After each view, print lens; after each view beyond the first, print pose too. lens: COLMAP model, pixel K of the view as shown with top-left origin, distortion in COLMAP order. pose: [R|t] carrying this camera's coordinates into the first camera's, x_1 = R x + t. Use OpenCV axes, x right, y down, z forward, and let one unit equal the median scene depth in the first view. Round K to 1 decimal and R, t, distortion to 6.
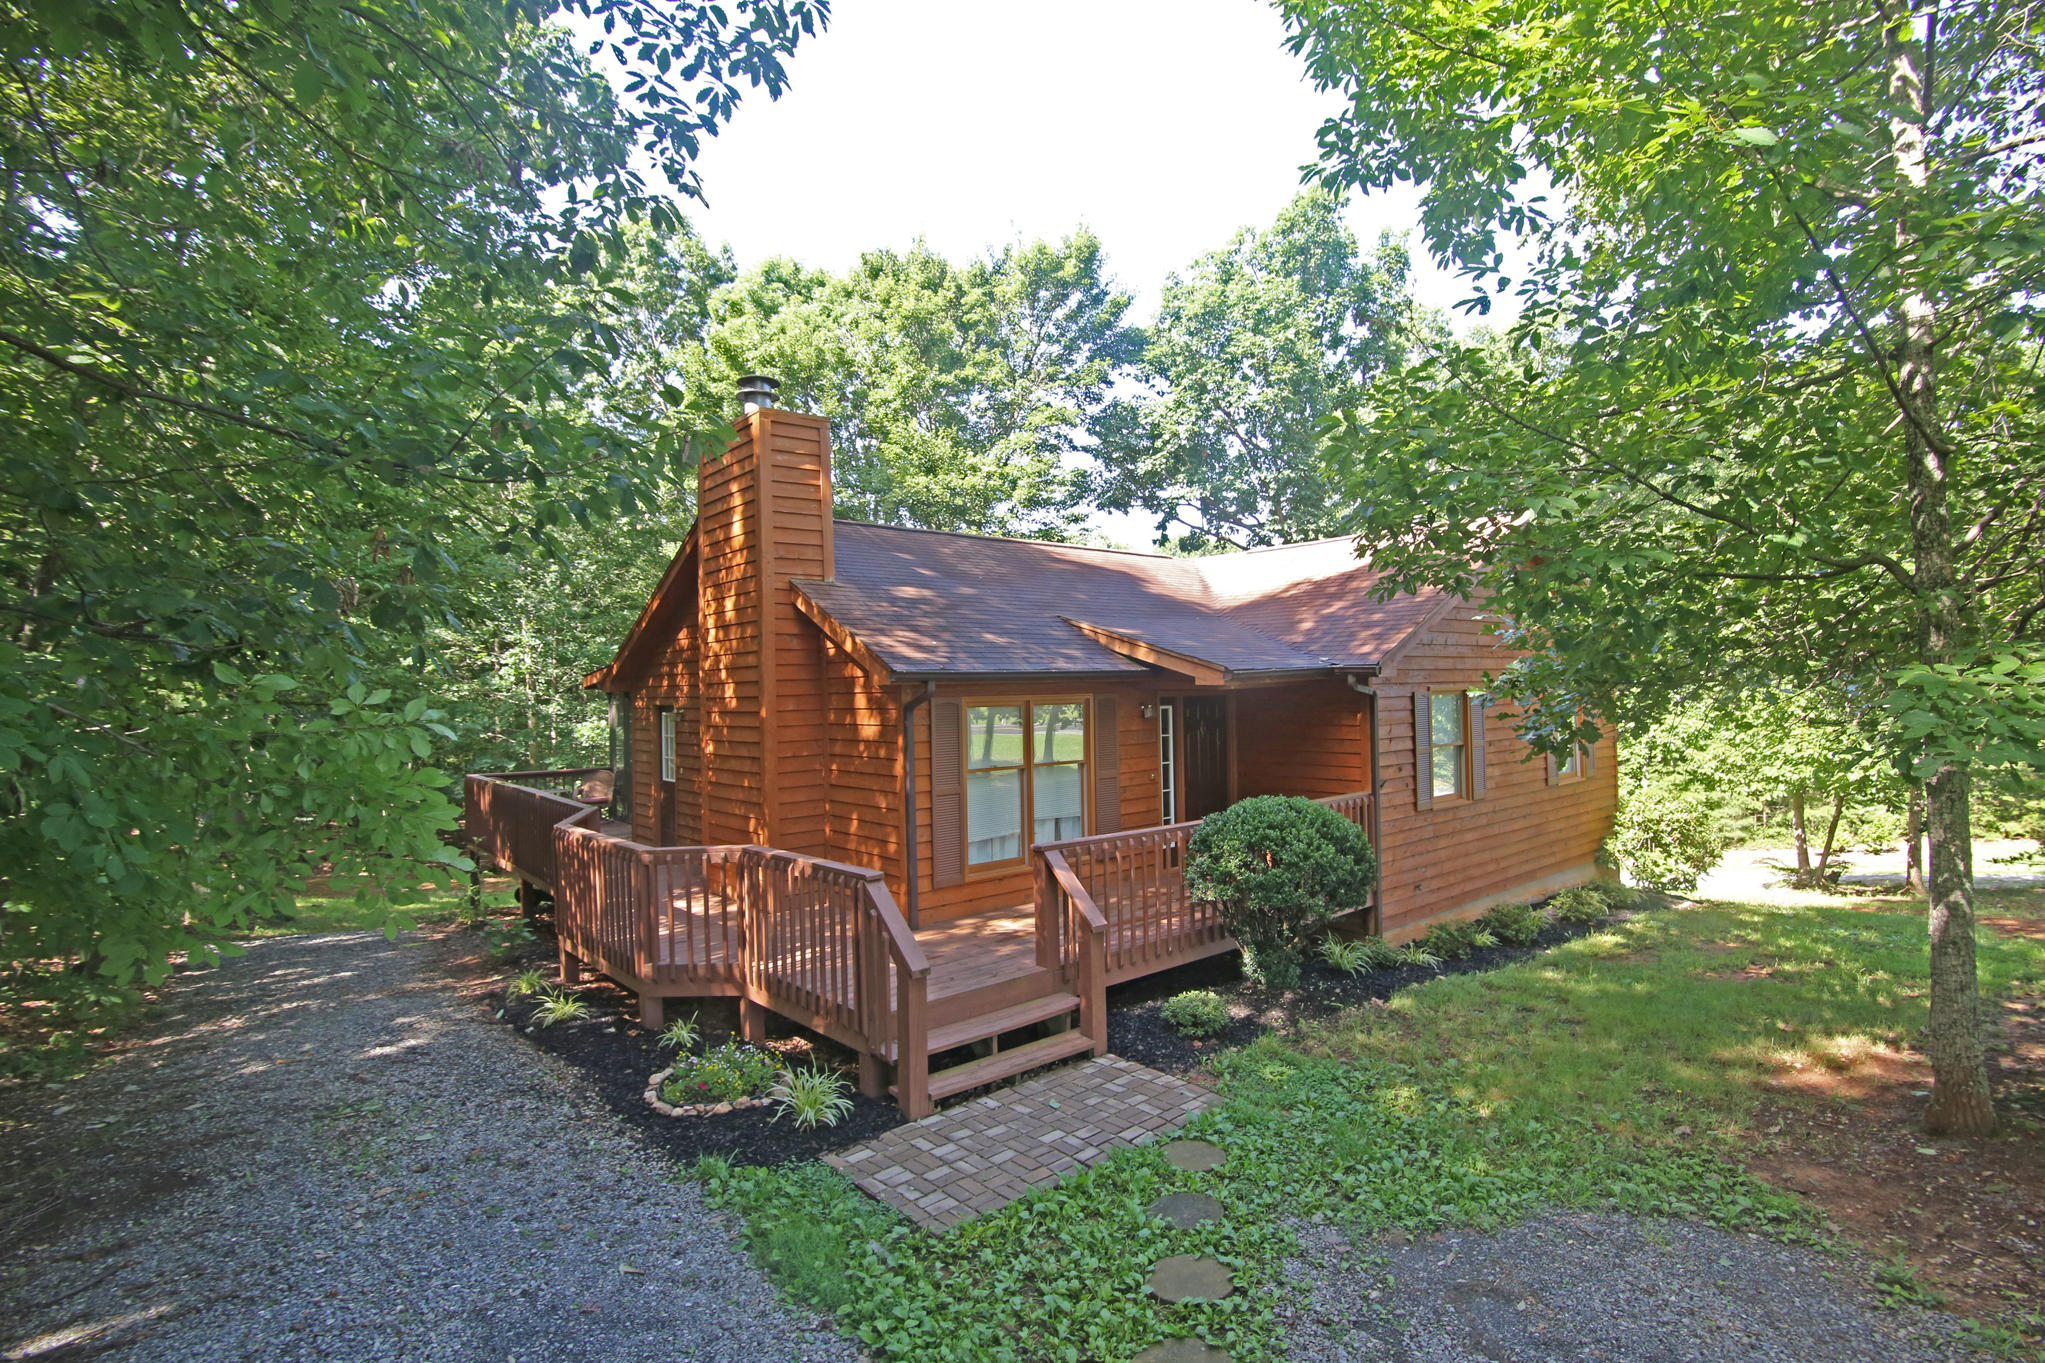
lens RADIAL K [[989.7, 0, 1034.9], [0, 989.7, 674.4], [0, 0, 1]] dist [-0.018586, -0.000389]
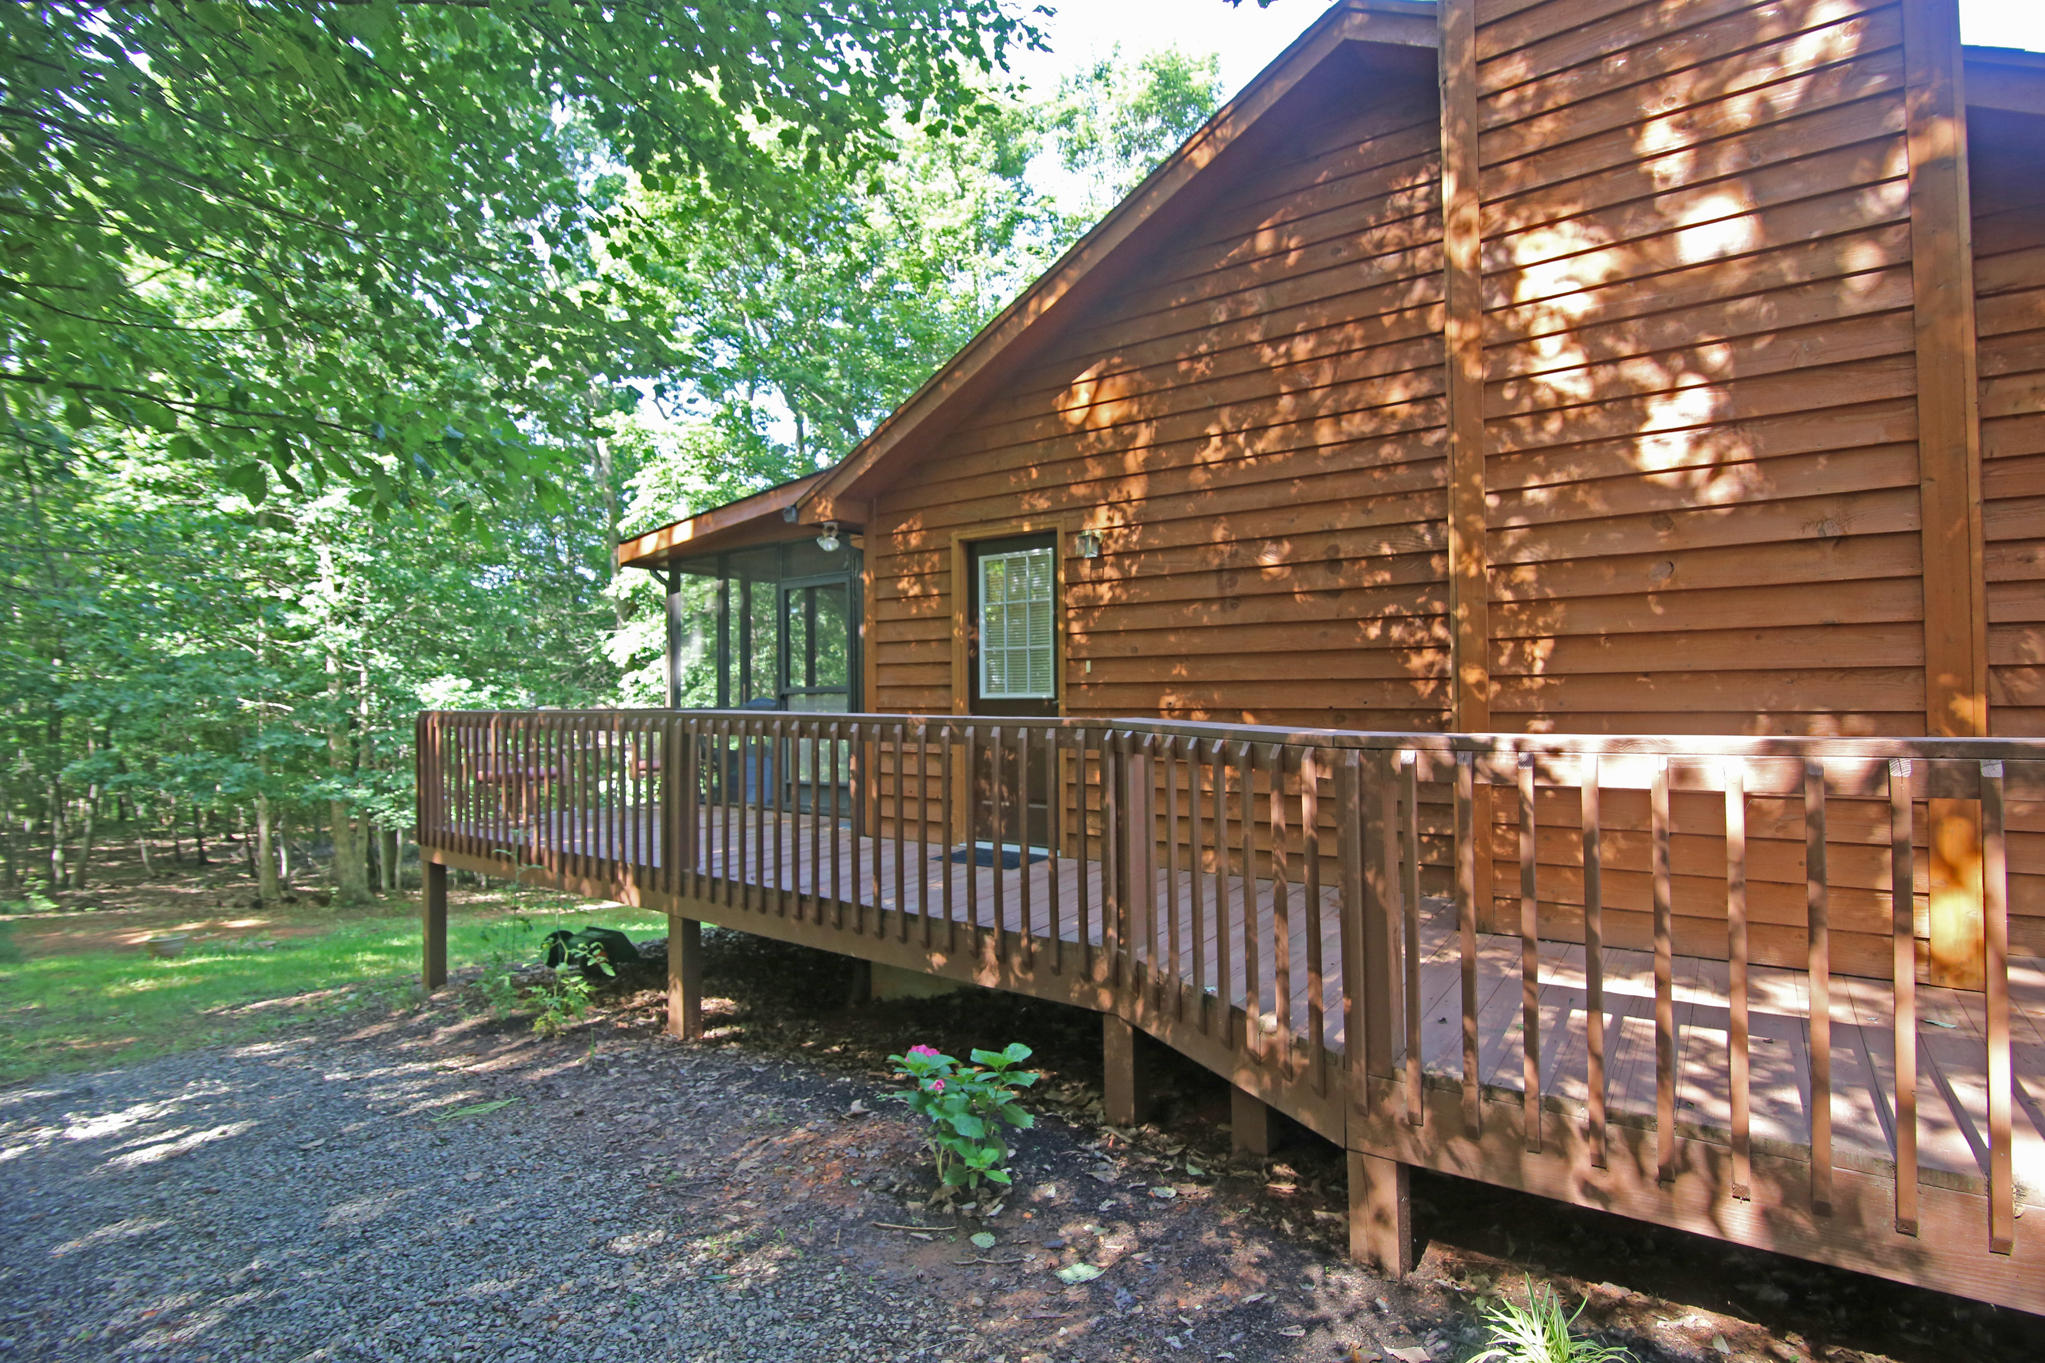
lens RADIAL K [[989.7, 0, 1031.5], [0, 989.7, 677.8], [0, 0, 1]] dist [-0.018586, -0.000389]
pose [[0.973384, 0.016357, 0.228594, -0.629742], [-0.014540, 0.999848, -0.009631, 0.137797], [-0.228717, 0.006051, 0.973474, 0.724881]]
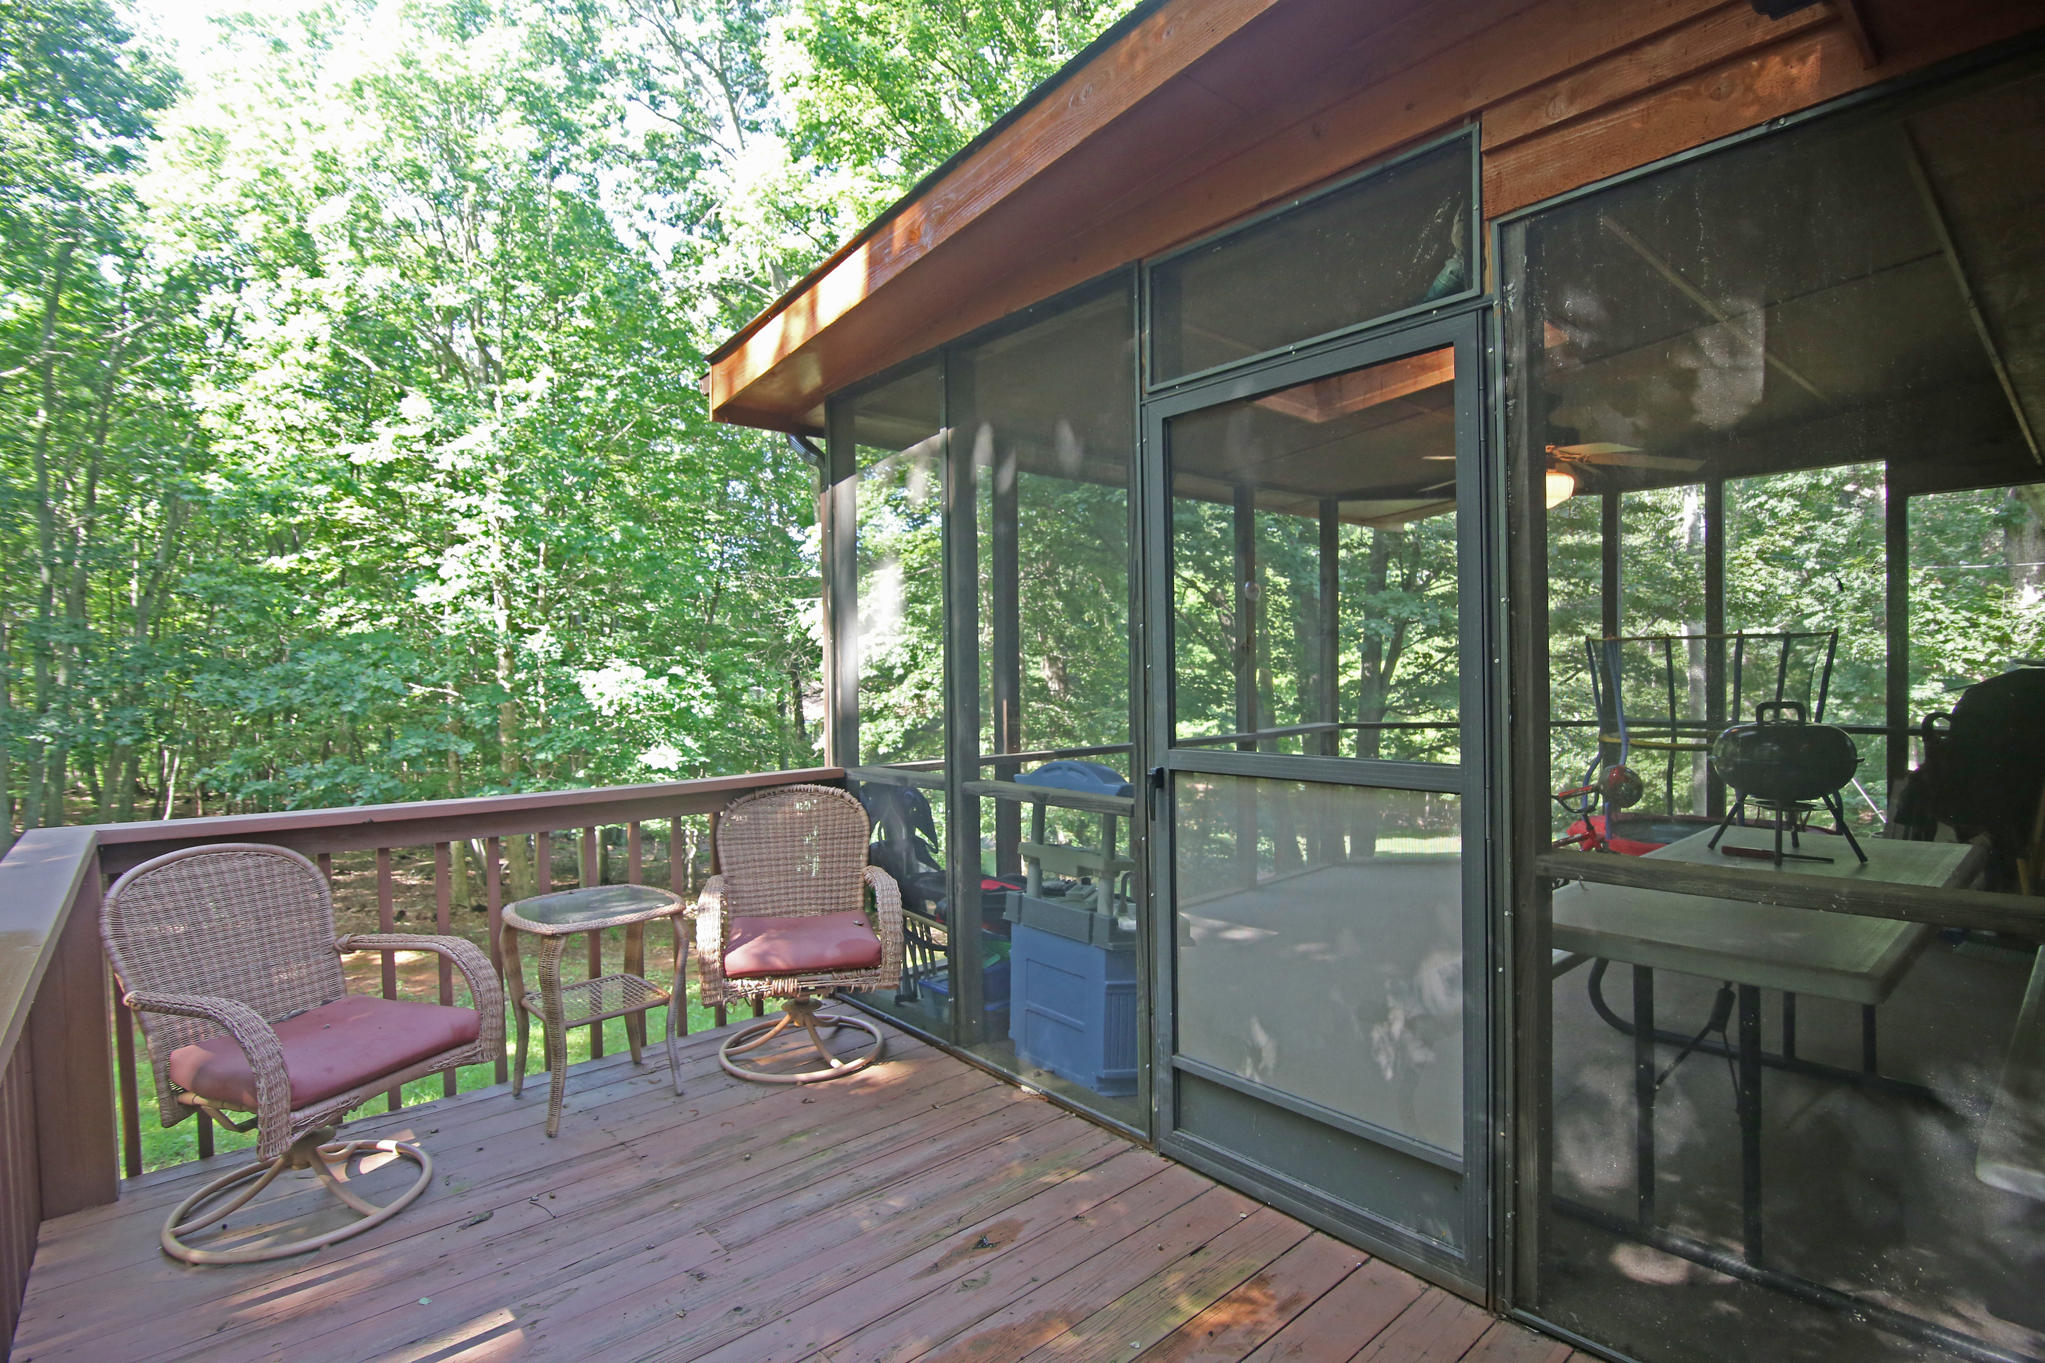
lens RADIAL K [[989.7, 0, 1031.8], [0, 989.7, 677.9], [0, 0, 1]] dist [-0.018586, -0.000389]
pose [[0.999836, 0.010175, 0.014999, -0.679912], [-0.010559, 0.999613, 0.025719, 0.116165], [-0.014732, -0.025873, 0.999557, 1.356767]]
